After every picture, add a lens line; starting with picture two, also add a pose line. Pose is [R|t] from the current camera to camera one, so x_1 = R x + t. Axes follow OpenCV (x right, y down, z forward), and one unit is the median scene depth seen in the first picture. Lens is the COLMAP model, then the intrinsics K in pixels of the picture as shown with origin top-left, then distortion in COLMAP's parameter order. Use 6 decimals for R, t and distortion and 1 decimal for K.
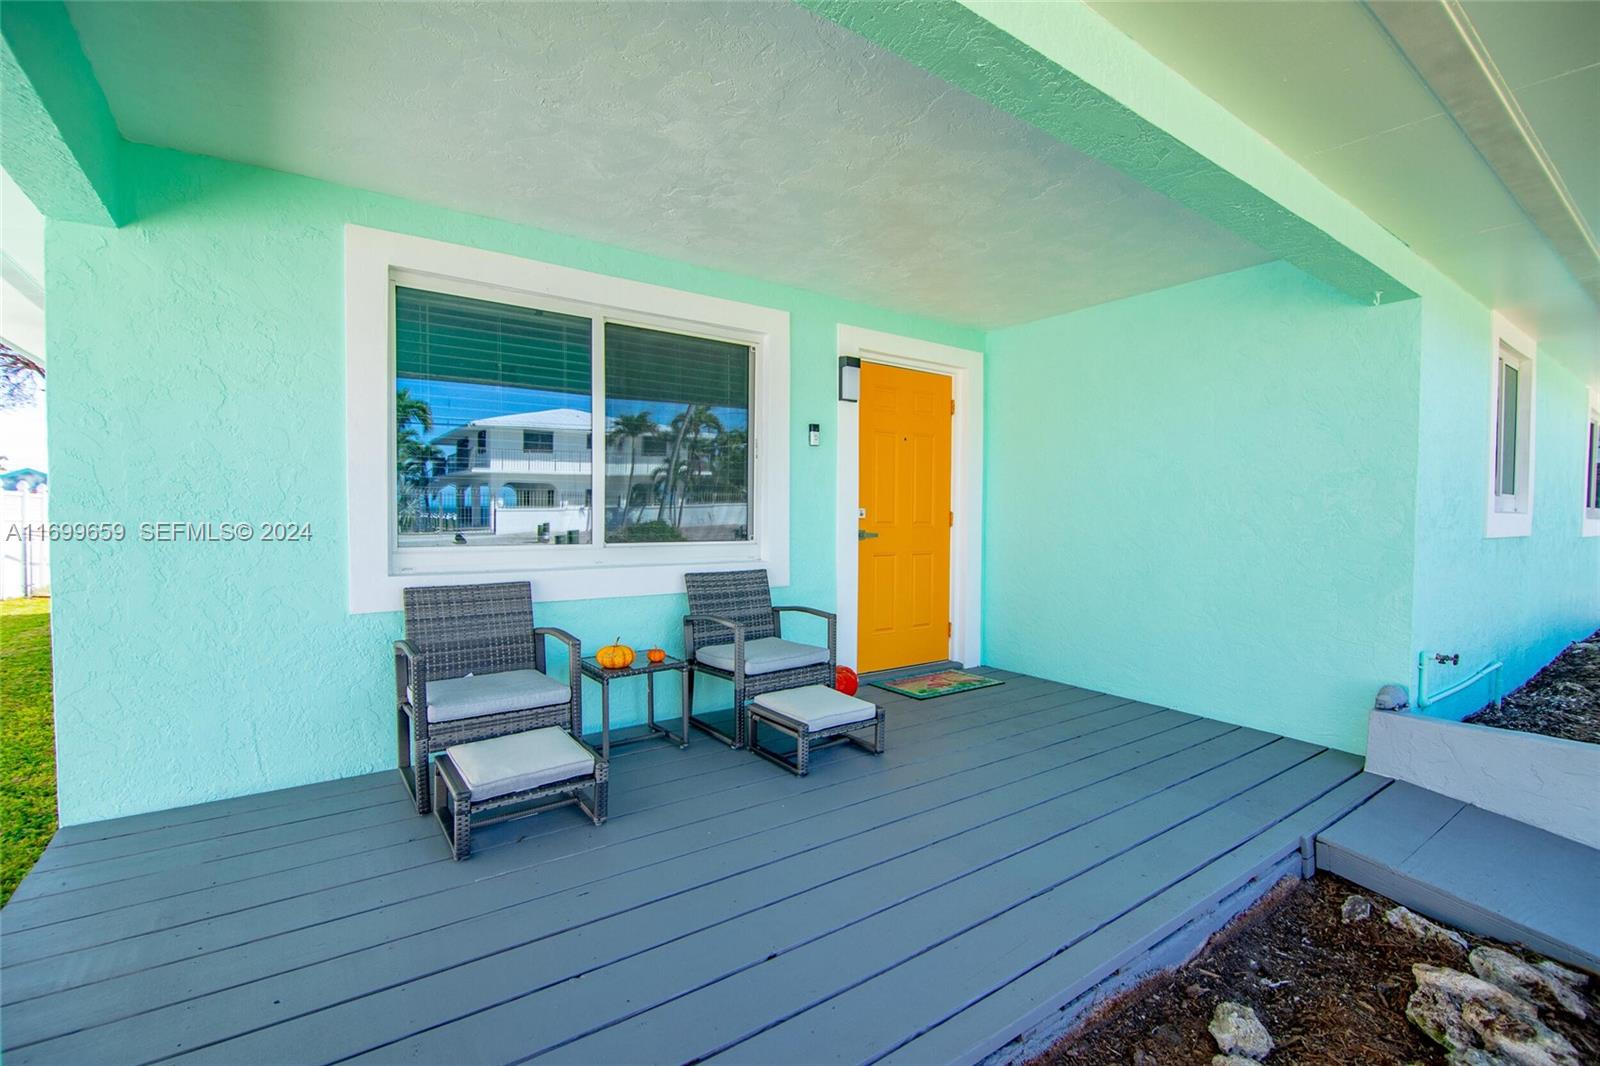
lens RADIAL K [[718.6, 0, 803.6], [0, 718.6, 534.6], [0, 0, 1]] dist [-0.008713, -0.006659]
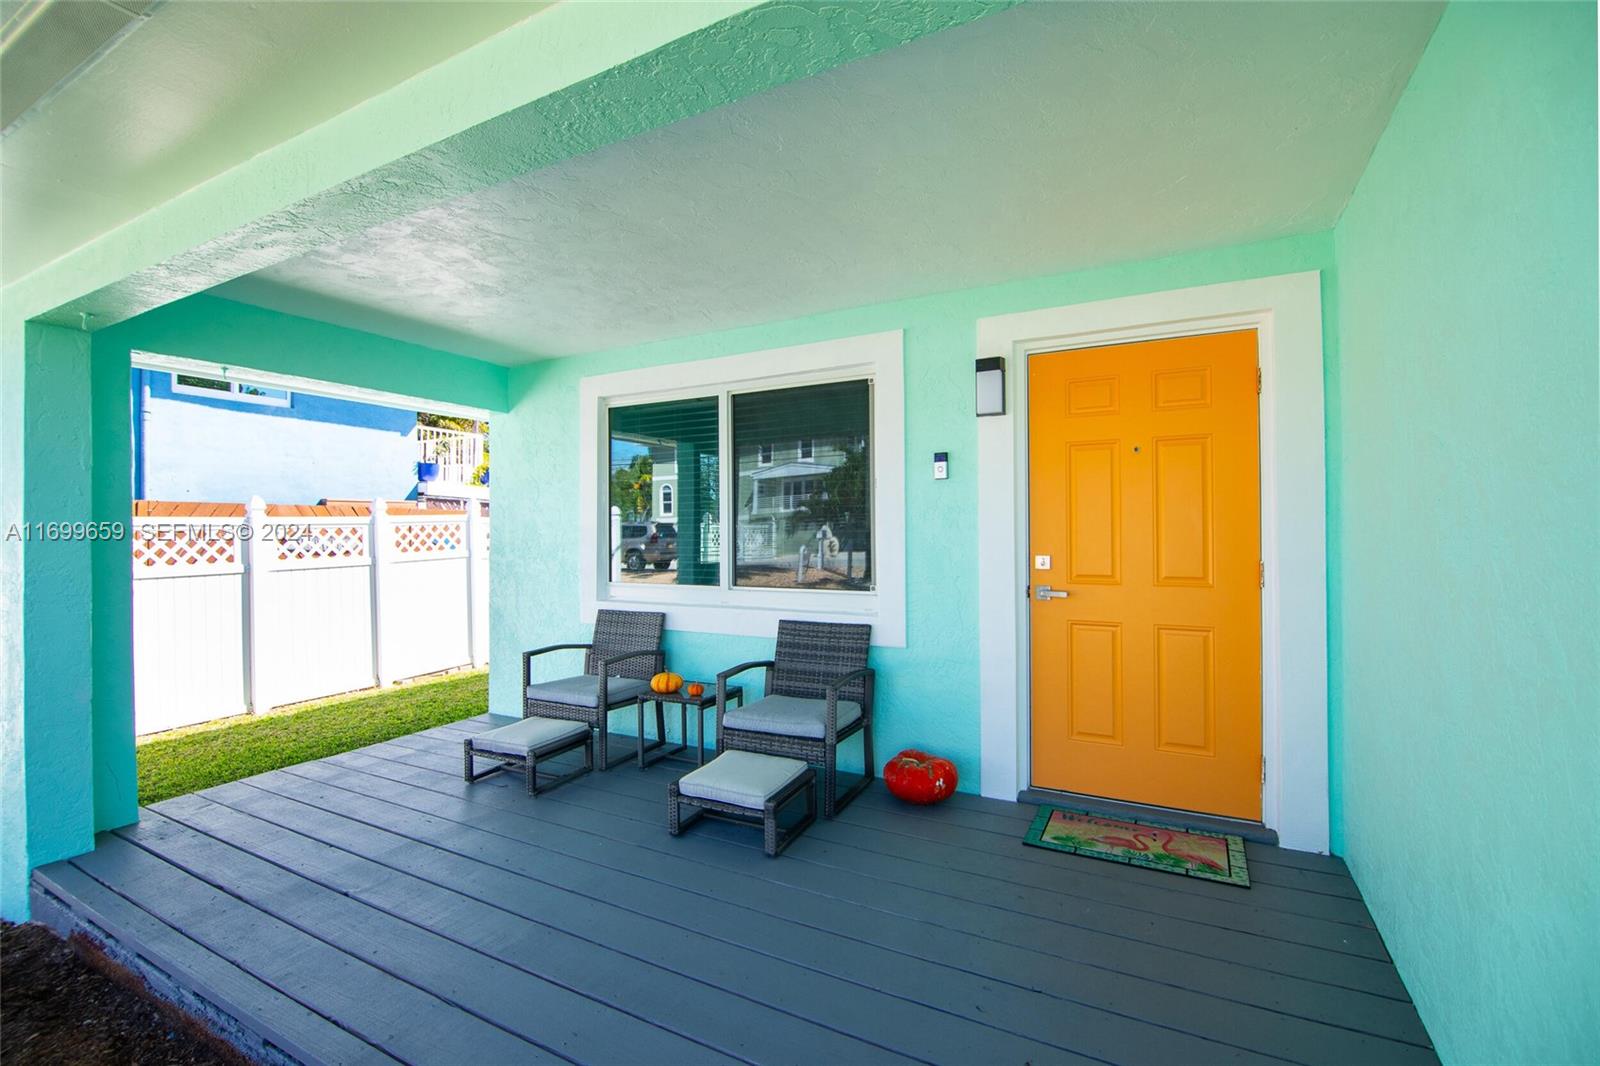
lens RADIAL K [[718.6, 0, 801.7], [0, 718.6, 527.6], [0, 0, 1]] dist [-0.008713, -0.006659]
pose [[0.426290, -0.023846, -0.904272, 0.762164], [-0.023066, 0.999041, -0.037219, -0.038898], [0.904293, 0.036724, 0.425331, 0.577893]]
